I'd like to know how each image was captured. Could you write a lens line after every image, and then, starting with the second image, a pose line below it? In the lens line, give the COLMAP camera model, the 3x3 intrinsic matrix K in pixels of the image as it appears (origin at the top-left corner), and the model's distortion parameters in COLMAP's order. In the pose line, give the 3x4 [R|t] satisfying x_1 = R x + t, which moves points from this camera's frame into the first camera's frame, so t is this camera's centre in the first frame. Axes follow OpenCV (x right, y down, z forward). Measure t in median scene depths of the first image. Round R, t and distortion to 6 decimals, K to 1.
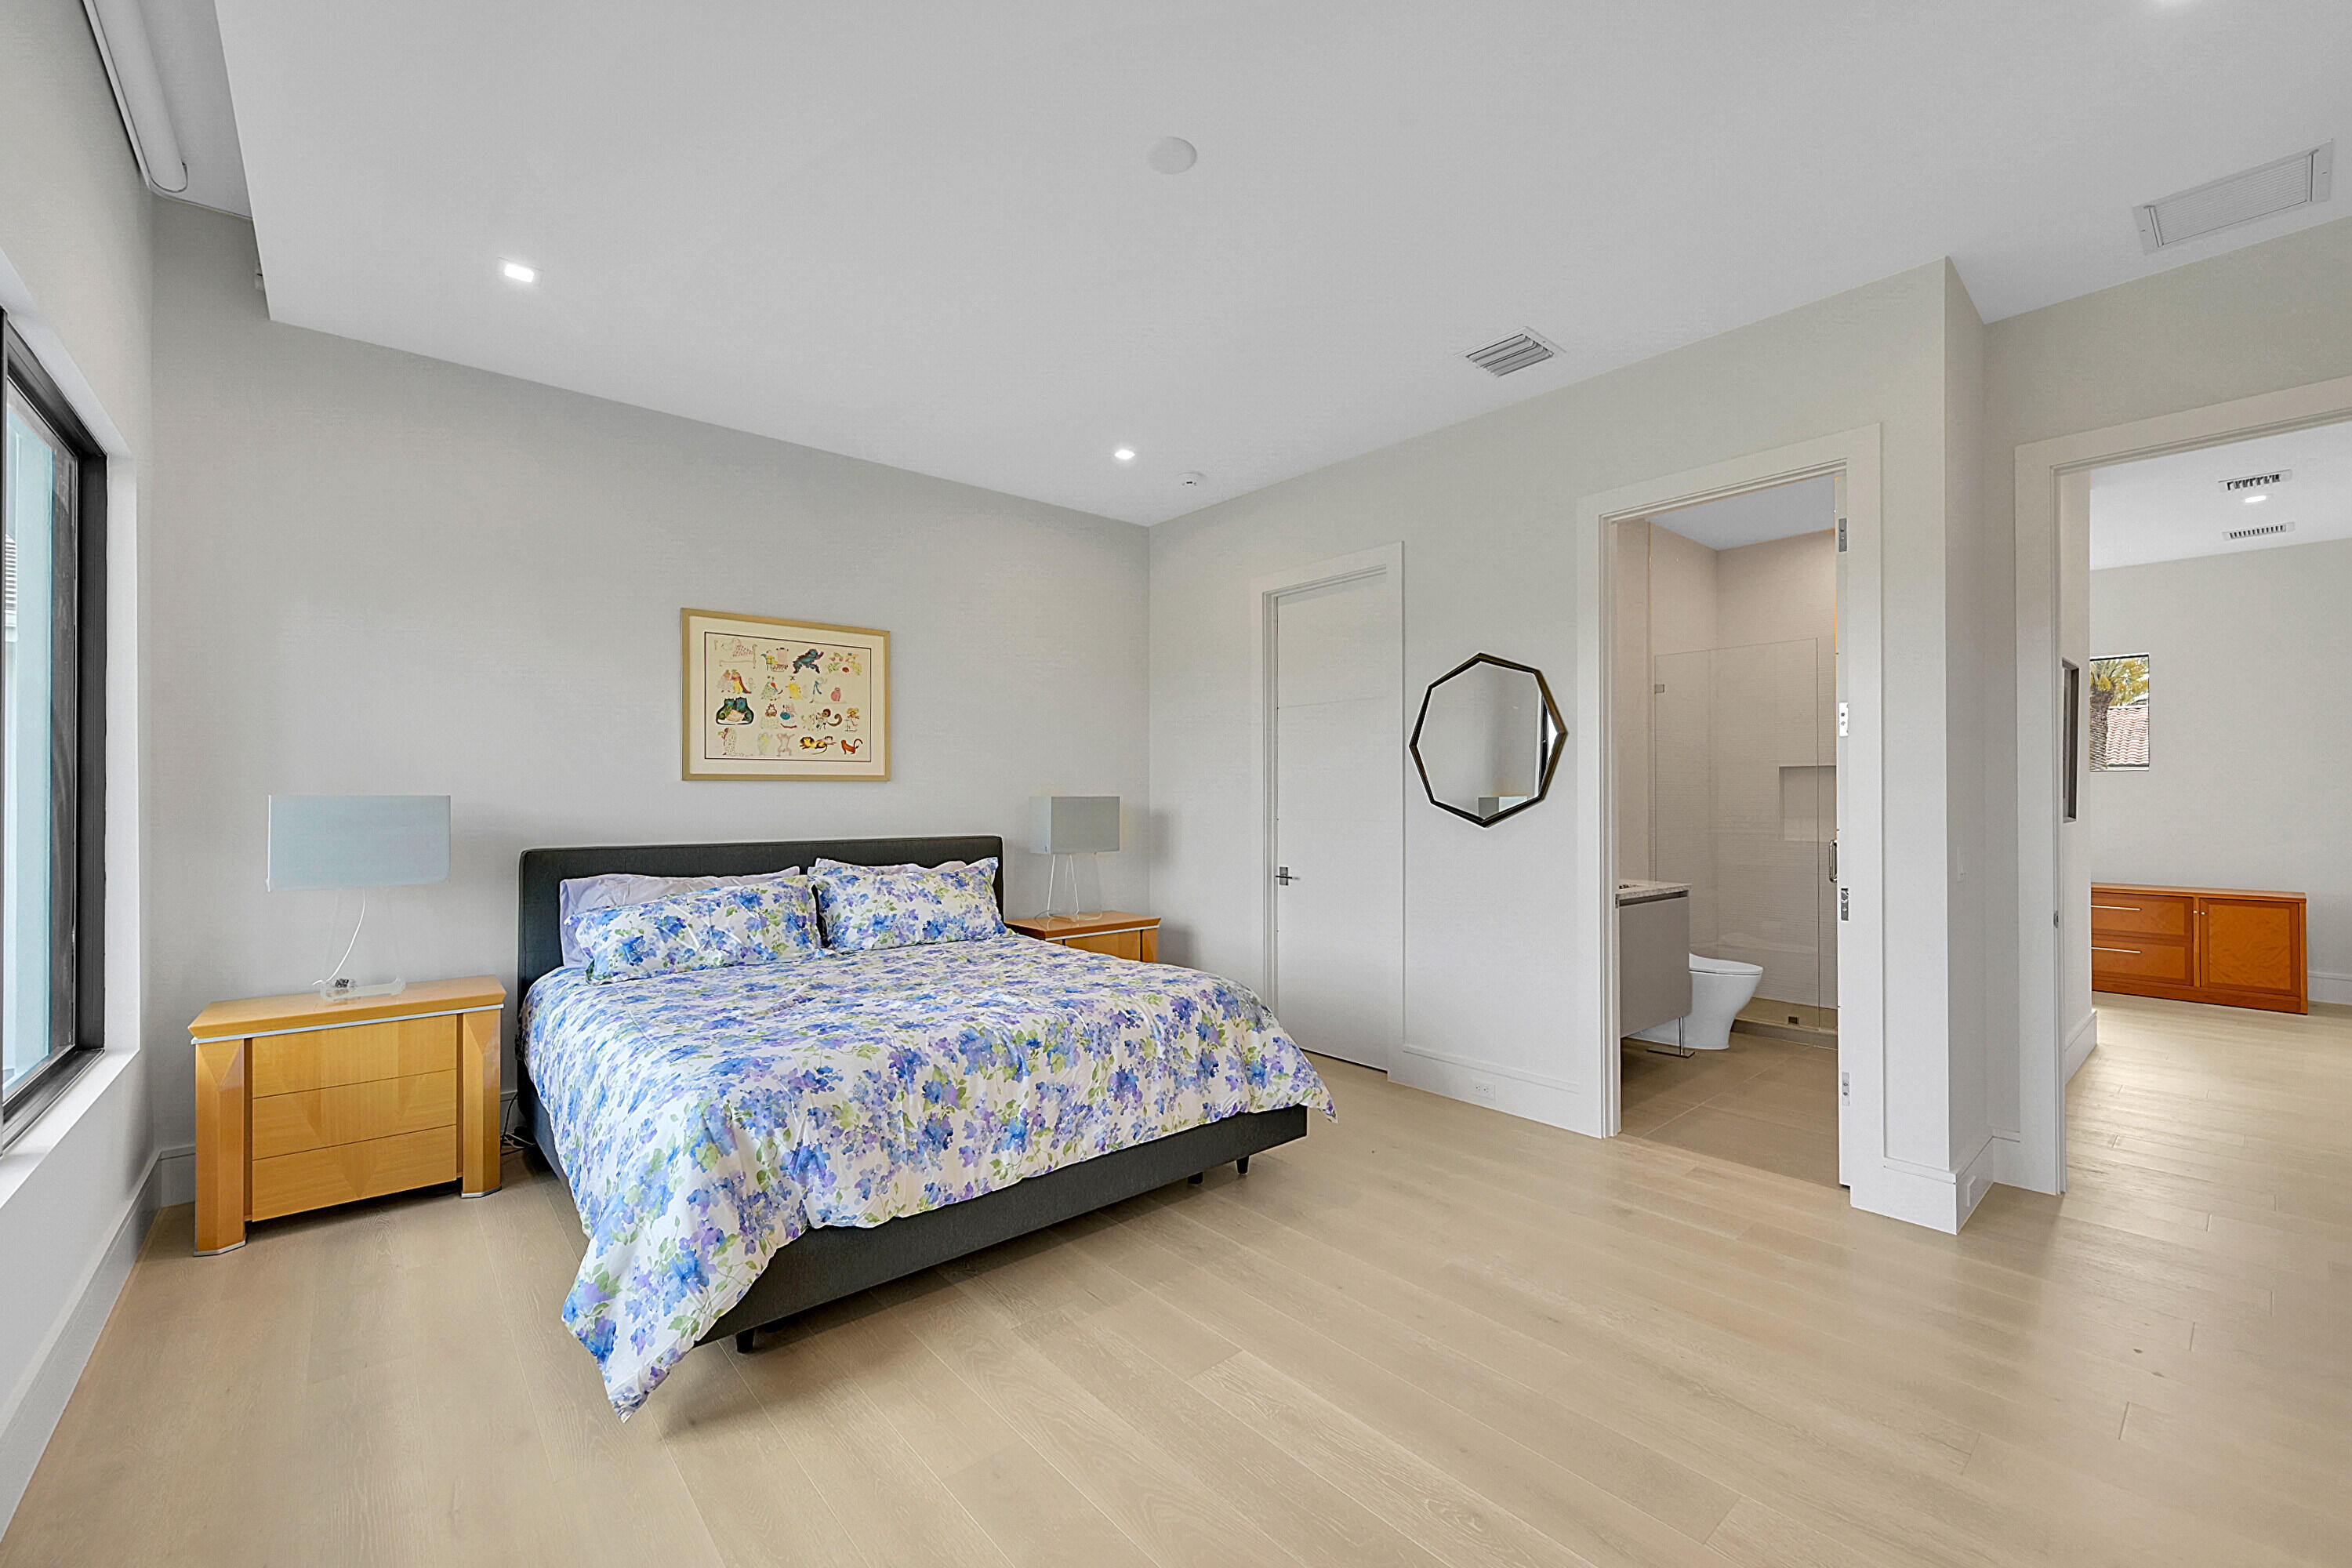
lens RADIAL K [[951.4, 0, 1195.6], [0, 951.4, 799.4], [0, 0, 1]] dist [0.000302, 0.000184]
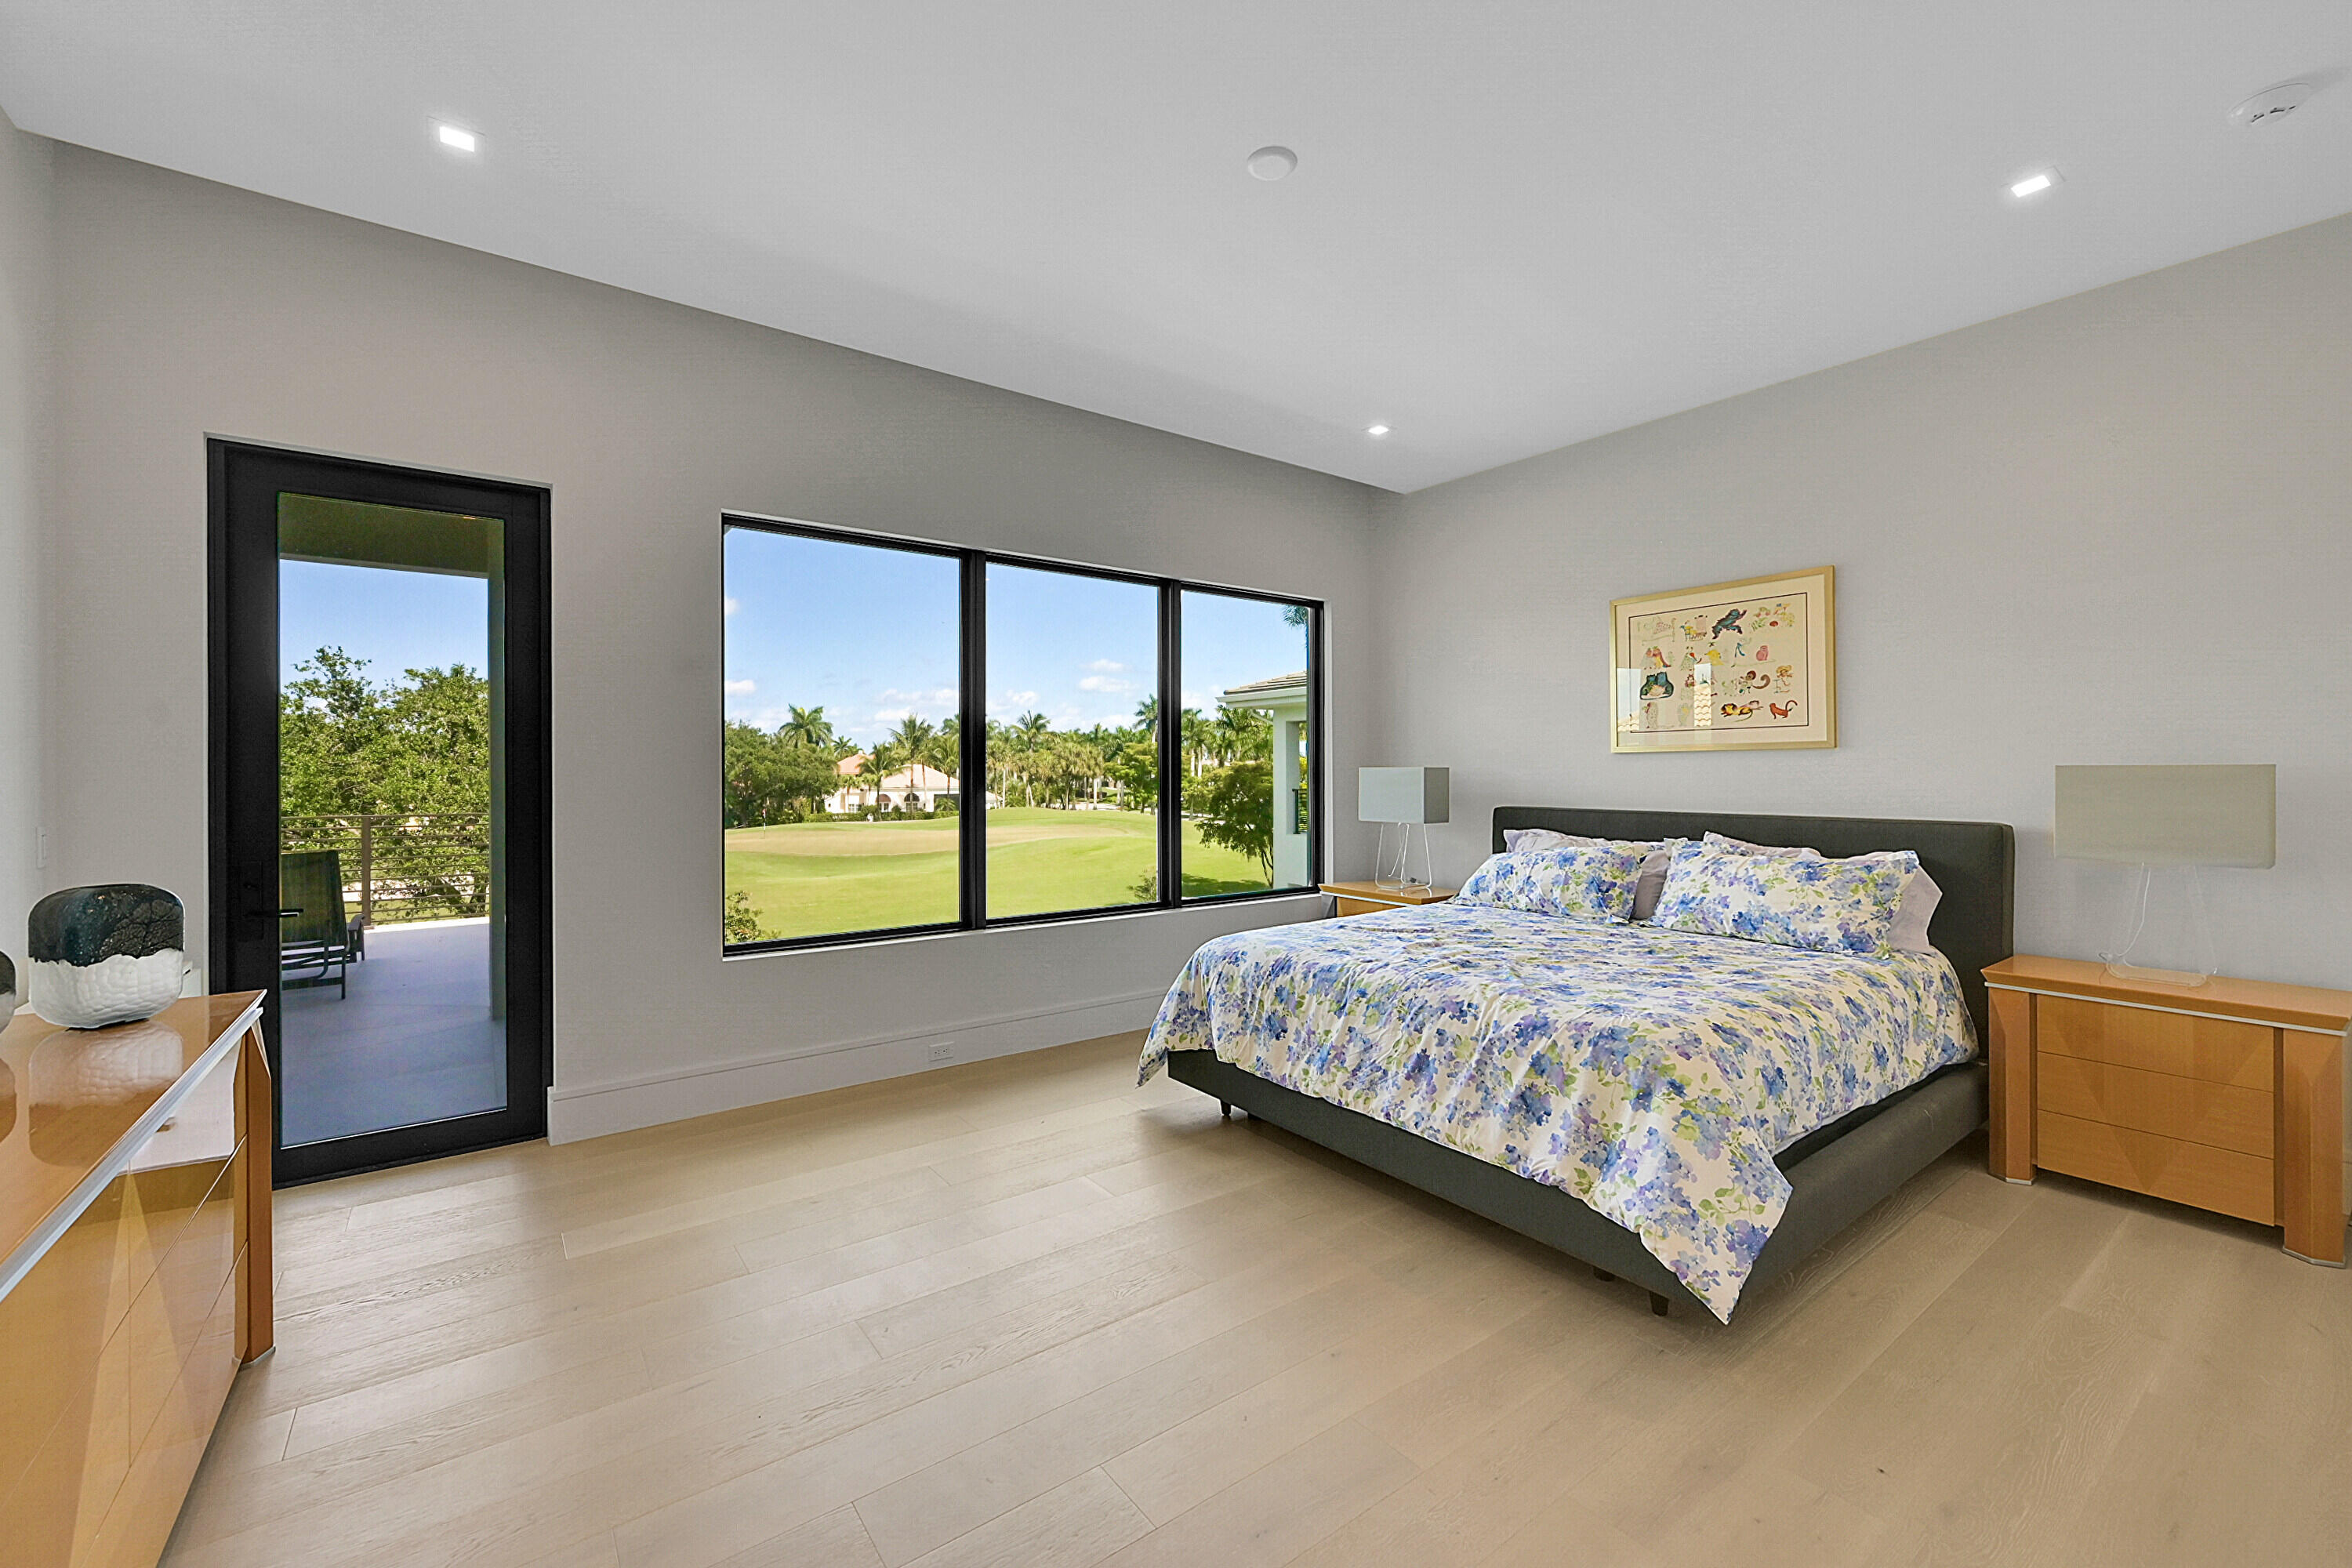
lens RADIAL K [[951.4, 0, 1192.9], [0, 951.4, 767.2], [0, 0, 1]] dist [0.000302, 0.000184]
pose [[-0.069603, -0.002113, -0.997573, 0.661811], [-0.000750, 0.999998, -0.002066, -0.000363], [0.997574, 0.000604, -0.069605, 0.622015]]
